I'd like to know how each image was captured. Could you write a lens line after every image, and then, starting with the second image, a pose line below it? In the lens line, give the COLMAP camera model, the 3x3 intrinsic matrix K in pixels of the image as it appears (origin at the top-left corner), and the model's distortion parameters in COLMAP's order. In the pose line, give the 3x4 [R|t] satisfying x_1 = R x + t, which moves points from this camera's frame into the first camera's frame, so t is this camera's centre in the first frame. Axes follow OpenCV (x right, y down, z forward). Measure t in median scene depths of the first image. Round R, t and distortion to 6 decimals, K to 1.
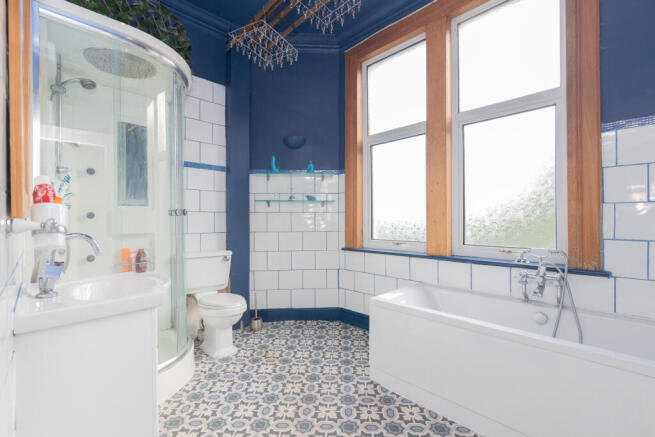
lens RADIAL K [[296.8, 0, 327.5], [0, 296.8, 219.4], [0, 0, 1]] dist [0.000714, -0.000156]
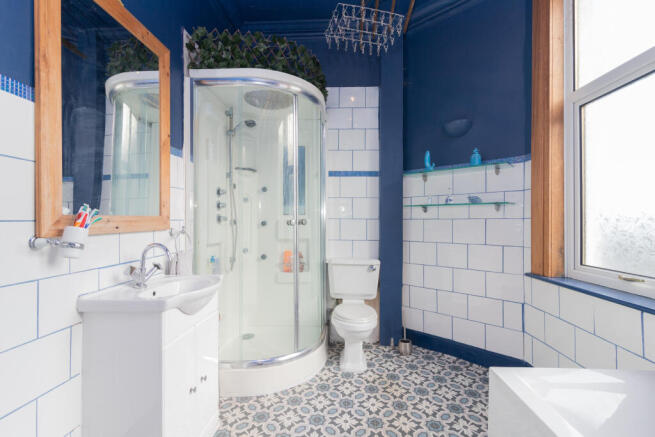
lens RADIAL K [[296.8, 0, 327.5], [0, 296.8, 219.4], [0, 0, 1]] dist [0.000714, -0.000156]
pose [[0.679601, 0.000732, -0.733582, 0.241987], [-0.000017, 1.000000, 0.000982, -0.023975], [0.733582, -0.000655, 0.679600, 0.232481]]
